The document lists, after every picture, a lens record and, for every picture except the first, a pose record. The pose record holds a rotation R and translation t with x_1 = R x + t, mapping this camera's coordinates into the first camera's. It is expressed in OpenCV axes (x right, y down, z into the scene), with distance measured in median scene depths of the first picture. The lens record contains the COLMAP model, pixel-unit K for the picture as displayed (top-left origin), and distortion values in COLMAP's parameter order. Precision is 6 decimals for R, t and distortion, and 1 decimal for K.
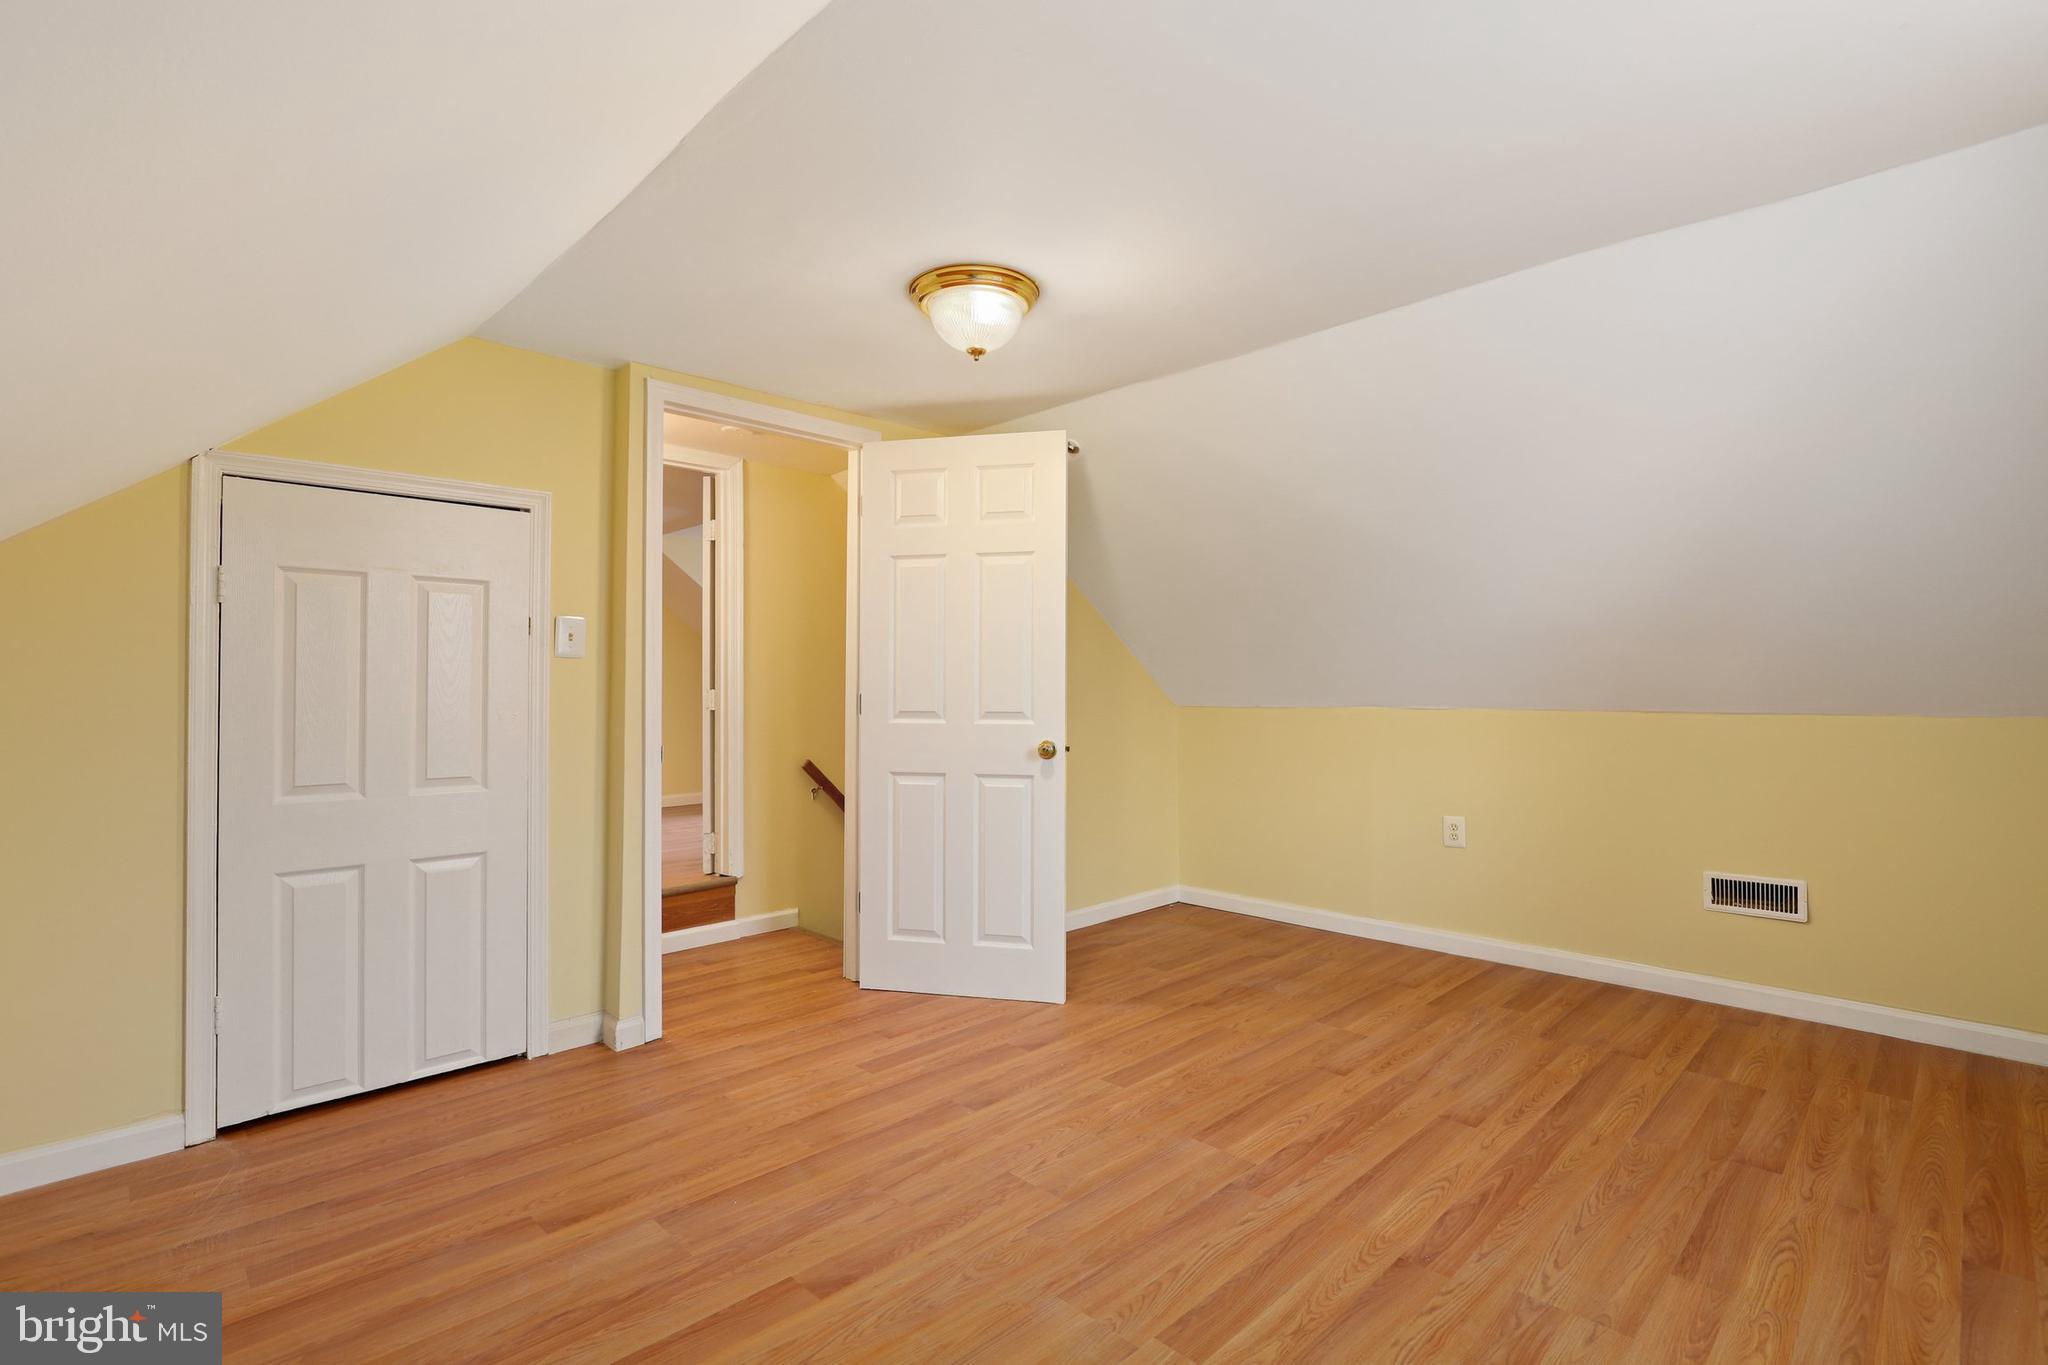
lens RADIAL K [[948.7, 0, 1023.4], [0, 948.7, 683.6], [0, 0, 1]] dist [-0.020368, 0.002178]
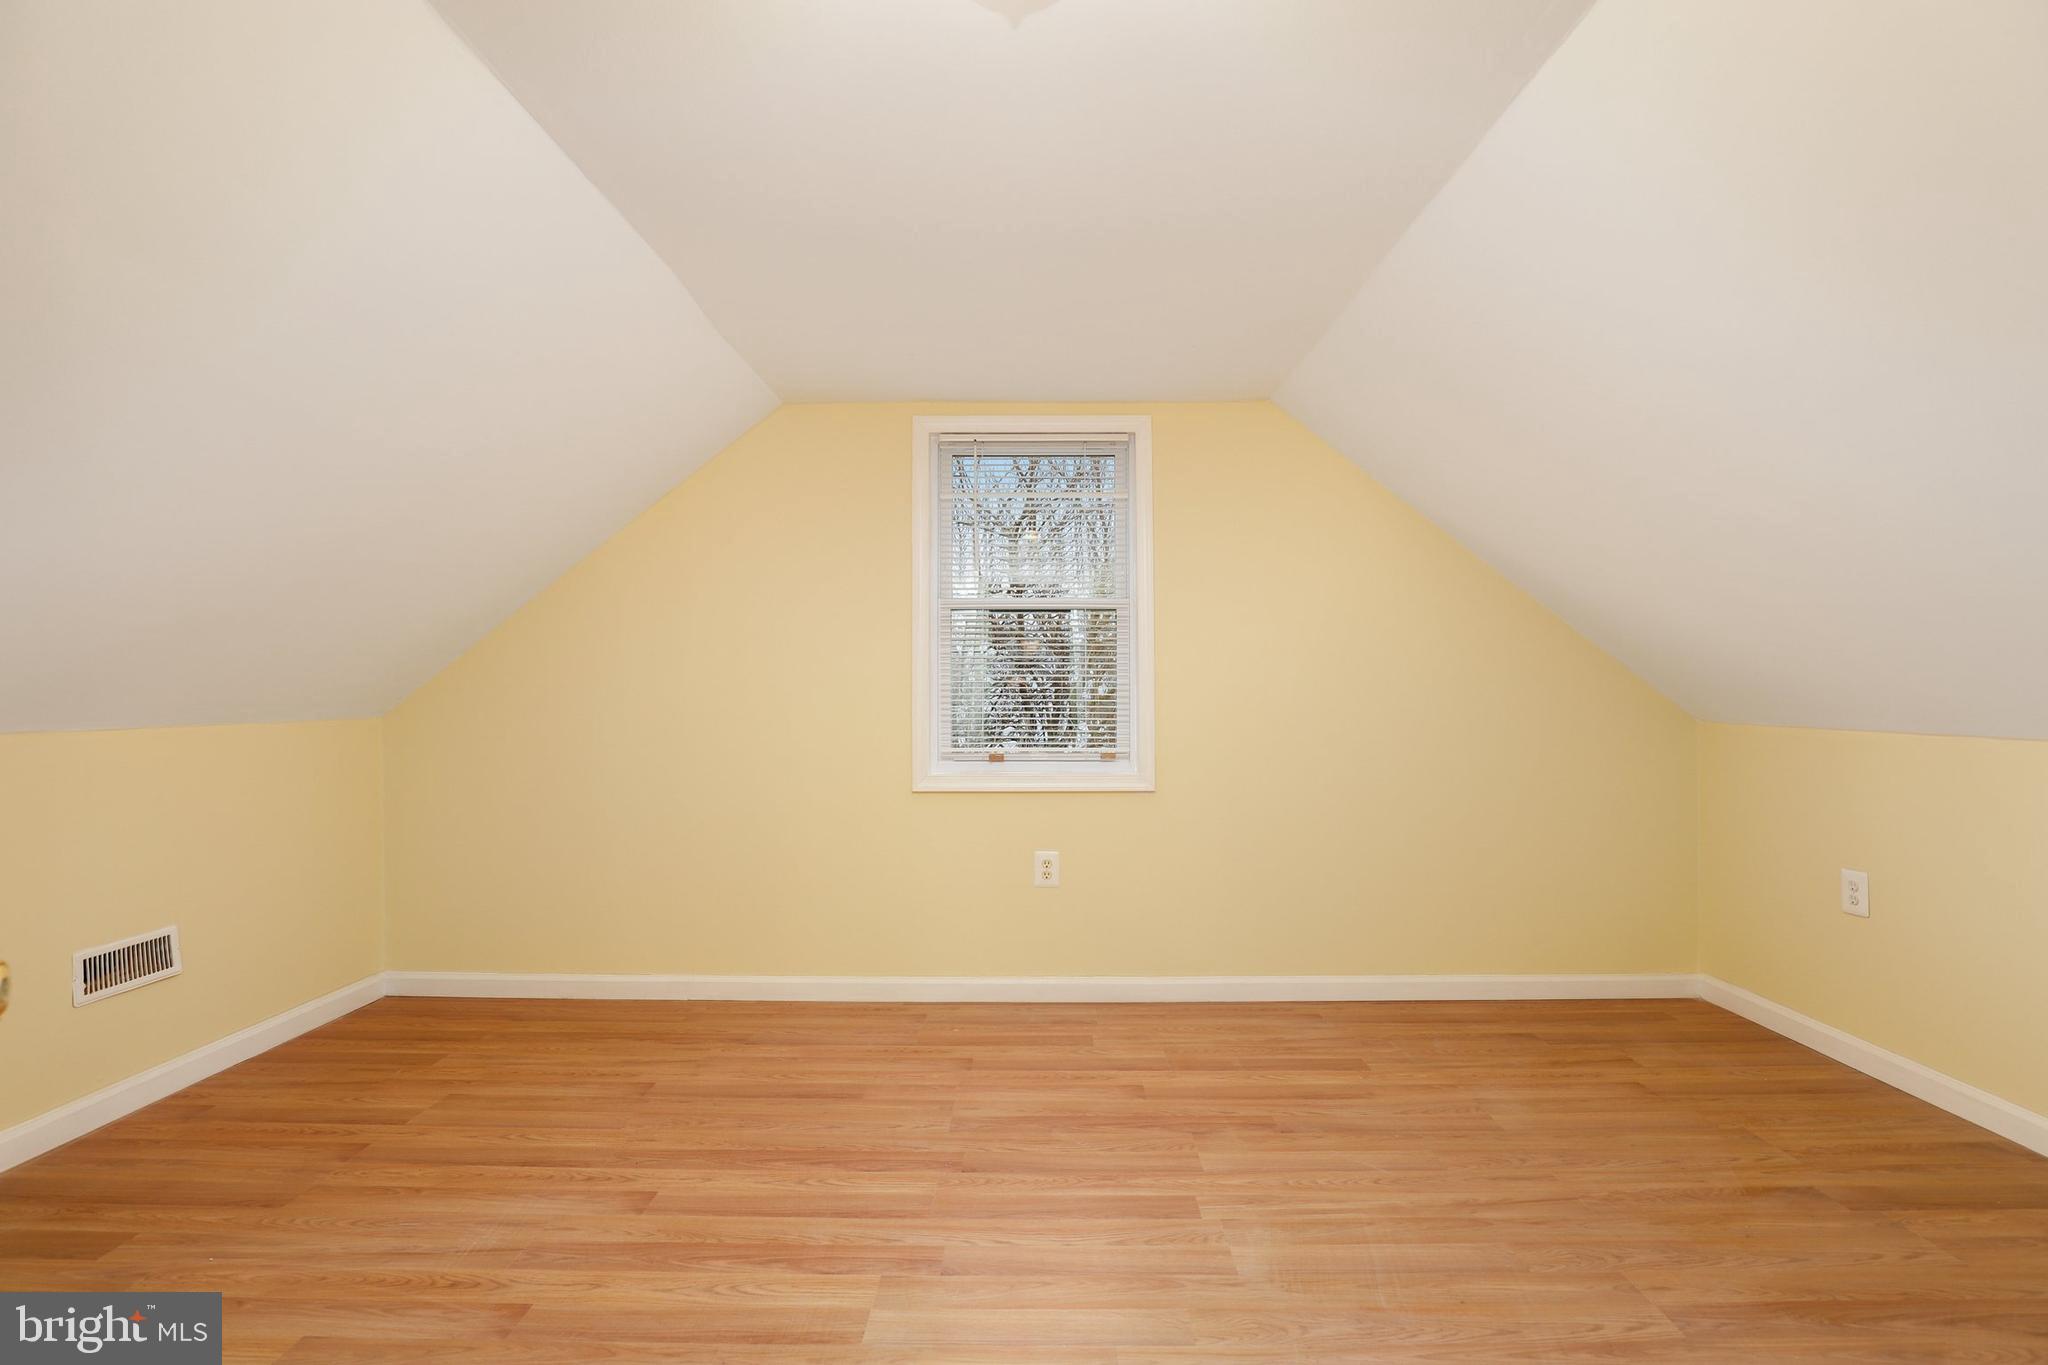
lens RADIAL K [[948.7, 0, 1021.8], [0, 948.7, 672.8], [0, 0, 1]] dist [-0.020368, 0.002178]
pose [[-0.700061, 0.016441, 0.713894, -0.396847], [-0.000691, 0.999719, -0.023701, 0.003585], [-0.714083, -0.017085, -0.699853, 1.370962]]
